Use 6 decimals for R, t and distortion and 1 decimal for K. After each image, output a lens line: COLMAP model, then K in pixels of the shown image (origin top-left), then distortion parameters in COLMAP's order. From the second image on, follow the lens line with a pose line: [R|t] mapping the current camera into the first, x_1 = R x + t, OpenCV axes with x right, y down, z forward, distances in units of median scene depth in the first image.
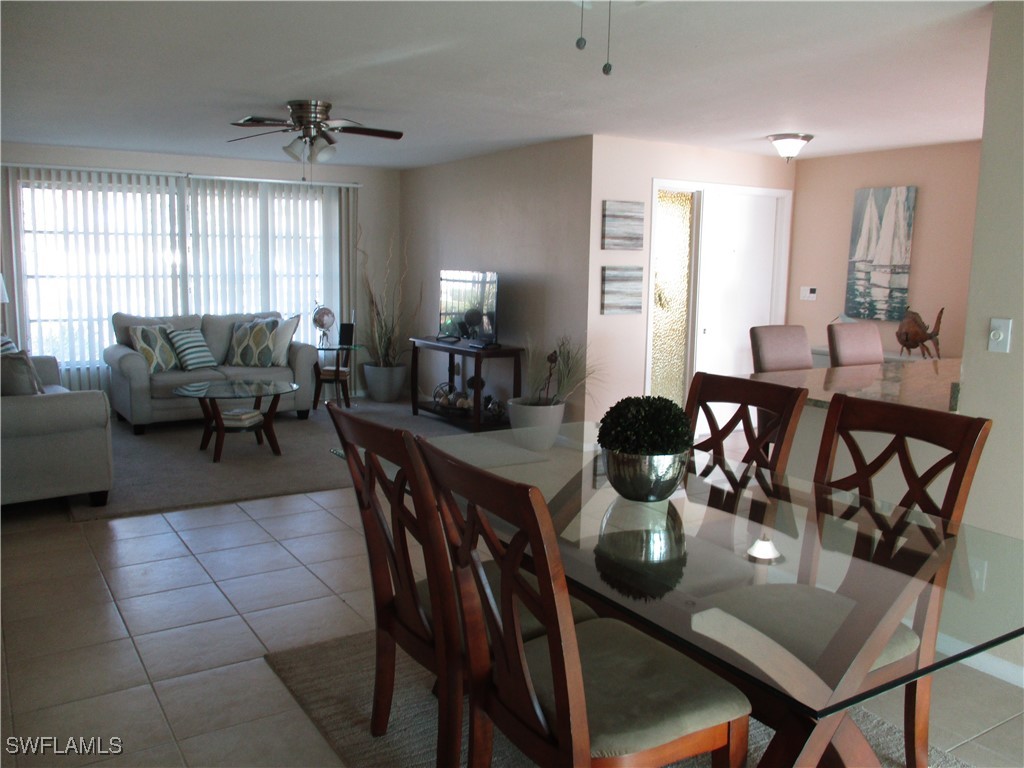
lens RADIAL K [[861.7, 0, 510.0], [0, 861.7, 380.6], [0, 0, 1]] dist [-0.009317, 0.009359]
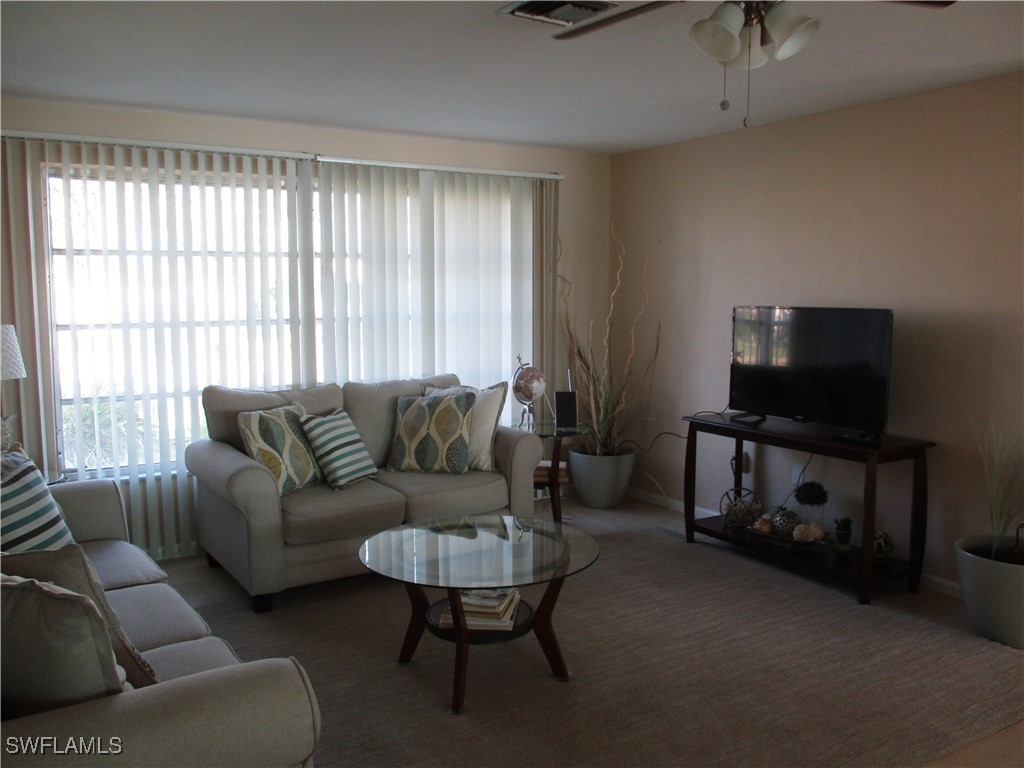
lens RADIAL K [[861.7, 0, 513.8], [0, 861.7, 387.4], [0, 0, 1]] dist [-0.009317, 0.009359]
pose [[0.999868, -0.015165, -0.005802, -0.241892], [0.015020, 0.999592, -0.024282, -0.059814], [0.006168, 0.024191, 0.999688, 0.407090]]
